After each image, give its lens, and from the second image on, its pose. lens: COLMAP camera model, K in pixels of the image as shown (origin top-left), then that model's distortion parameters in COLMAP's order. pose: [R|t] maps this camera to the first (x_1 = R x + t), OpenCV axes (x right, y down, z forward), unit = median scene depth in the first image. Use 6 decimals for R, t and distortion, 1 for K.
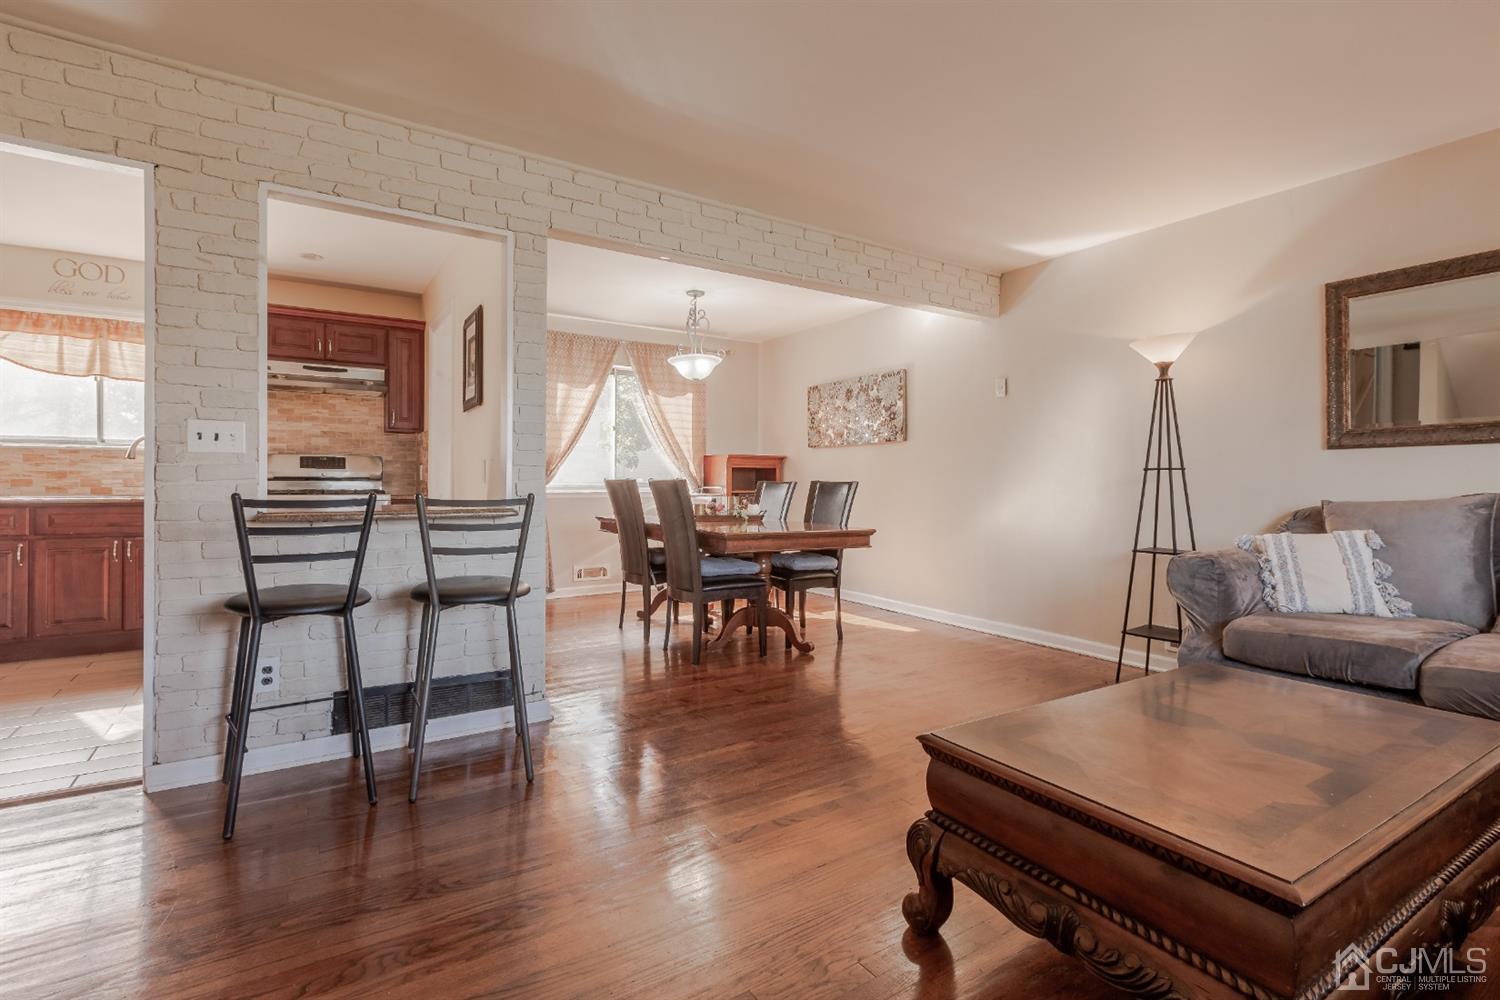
lens RADIAL K [[694.7, 0, 753.0], [0, 694.7, 489.5], [0, 0, 1]] dist [0.002392, -0.000589]
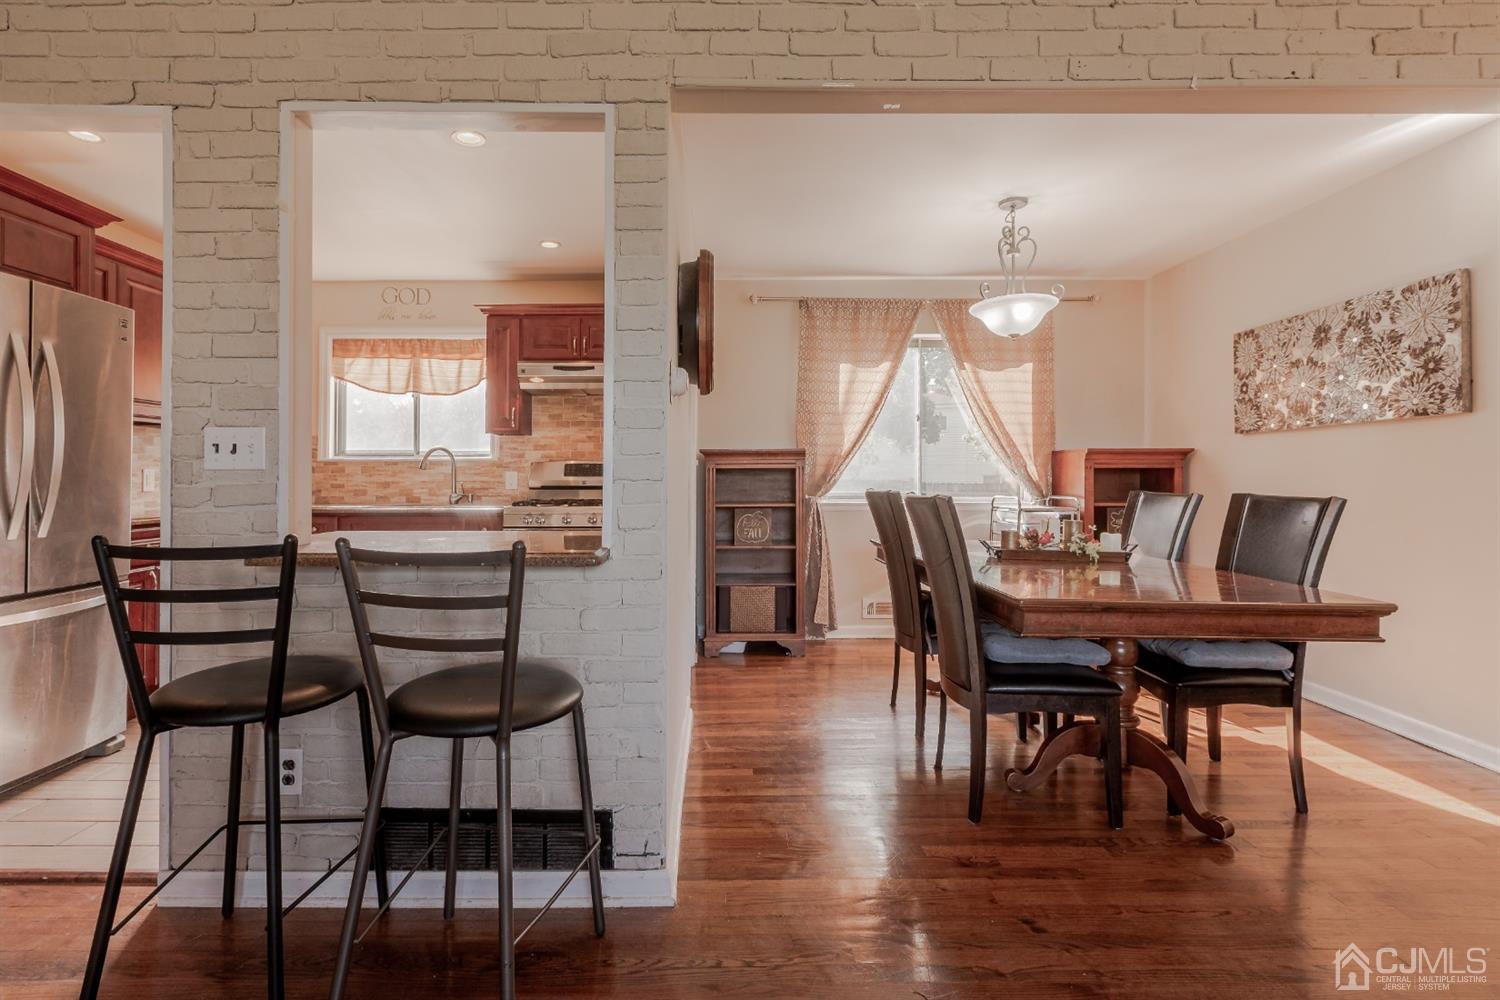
lens RADIAL K [[694.7, 0, 735.7], [0, 694.7, 477.7], [0, 0, 1]] dist [0.002392, -0.000589]
pose [[0.843439, -0.004759, -0.537204, 0.046697], [-0.001853, 0.999929, -0.011766, -0.017470], [0.537222, 0.010919, 0.843370, 0.316519]]
